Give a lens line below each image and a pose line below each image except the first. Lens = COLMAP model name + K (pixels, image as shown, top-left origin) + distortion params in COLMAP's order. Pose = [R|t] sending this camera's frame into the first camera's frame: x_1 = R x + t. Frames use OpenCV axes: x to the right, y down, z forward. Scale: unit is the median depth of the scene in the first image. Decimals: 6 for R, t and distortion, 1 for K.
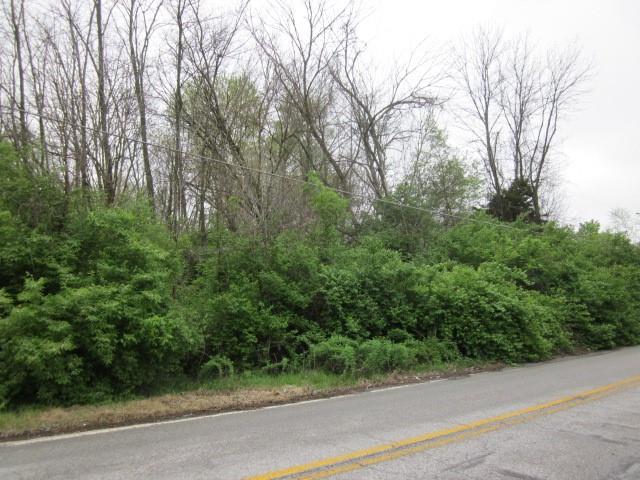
lens RADIAL K [[525.1, 0, 320.0], [0, 525.1, 240.0], [0, 0, 1]] dist [-0.010469, -0.009882]
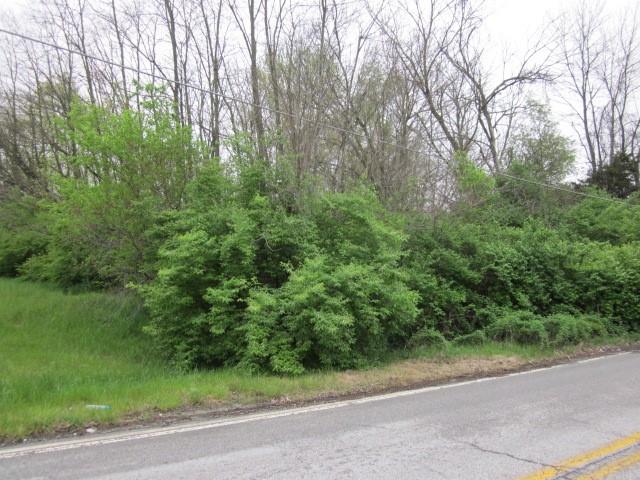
lens RADIAL K [[525.1, 0, 320.0], [0, 525.1, 240.0], [0, 0, 1]] dist [-0.010469, -0.009882]
pose [[0.998242, 0.009013, -0.058584, -0.279943], [-0.005548, 0.998241, 0.059034, -0.019179], [0.059013, -0.058605, 0.996535, -0.073097]]
